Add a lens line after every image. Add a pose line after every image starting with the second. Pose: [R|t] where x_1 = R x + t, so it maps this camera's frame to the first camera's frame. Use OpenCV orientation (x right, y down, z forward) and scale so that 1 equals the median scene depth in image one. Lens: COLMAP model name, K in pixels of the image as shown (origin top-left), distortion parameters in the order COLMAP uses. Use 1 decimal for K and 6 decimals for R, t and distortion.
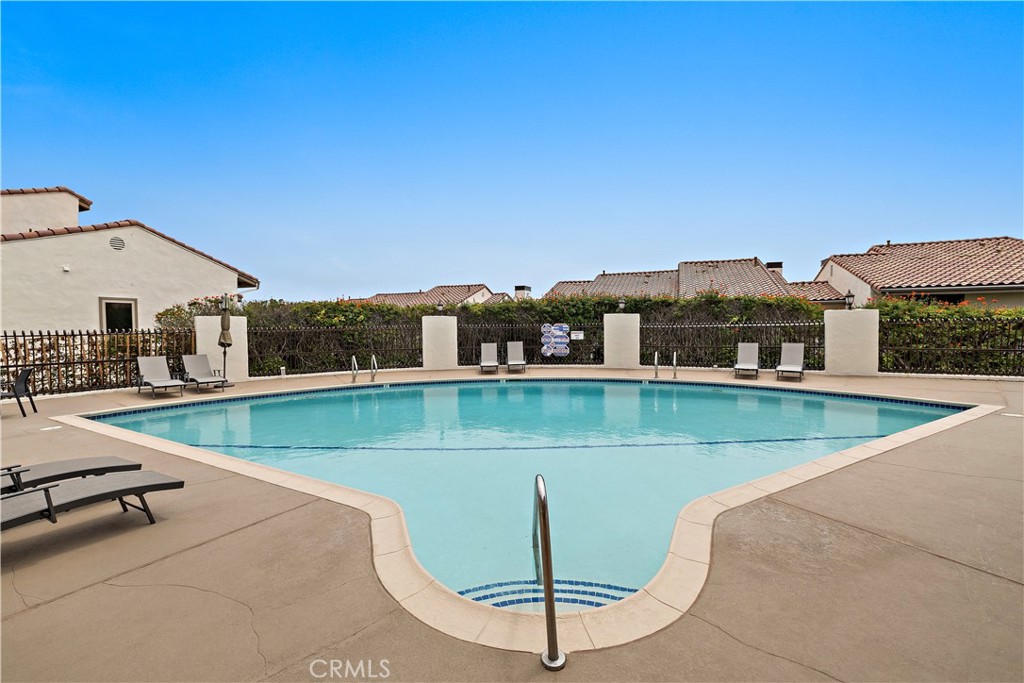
lens RADIAL K [[432.7, 0, 513.4], [0, 432.7, 336.1], [0, 0, 1]] dist [0.002100, 0.000258]
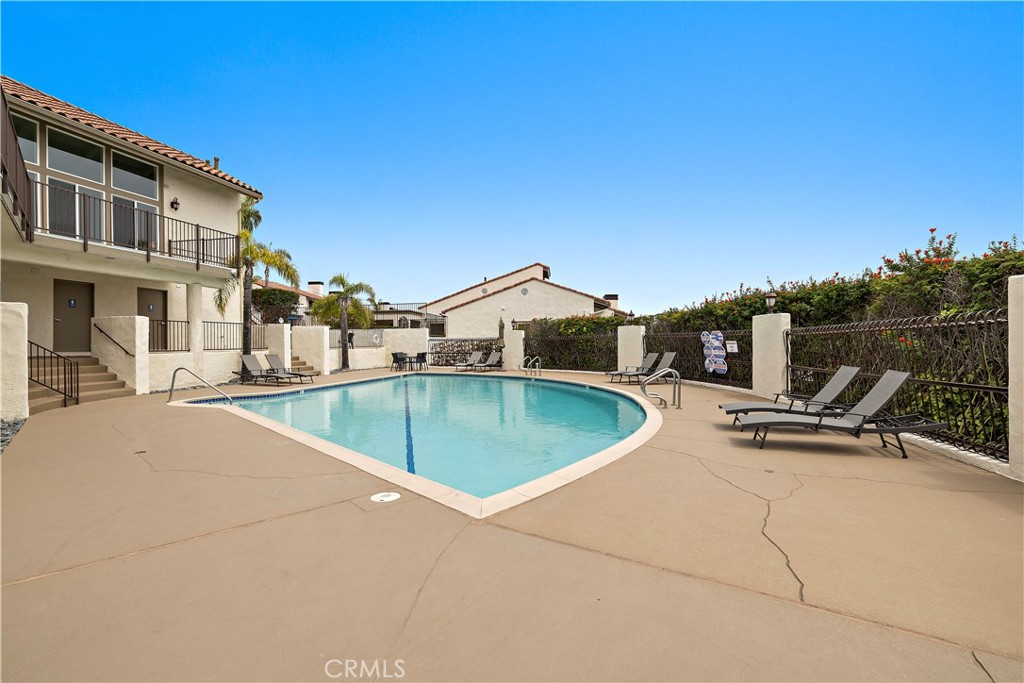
lens RADIAL K [[432.7, 0, 513.4], [0, 432.7, 336.1], [0, 0, 1]] dist [0.002100, 0.000258]
pose [[0.254067, -0.004286, -0.967177, 0.773986], [-0.017070, 0.999815, -0.008915, -0.006864], [0.967036, 0.018775, 0.253946, 0.446728]]
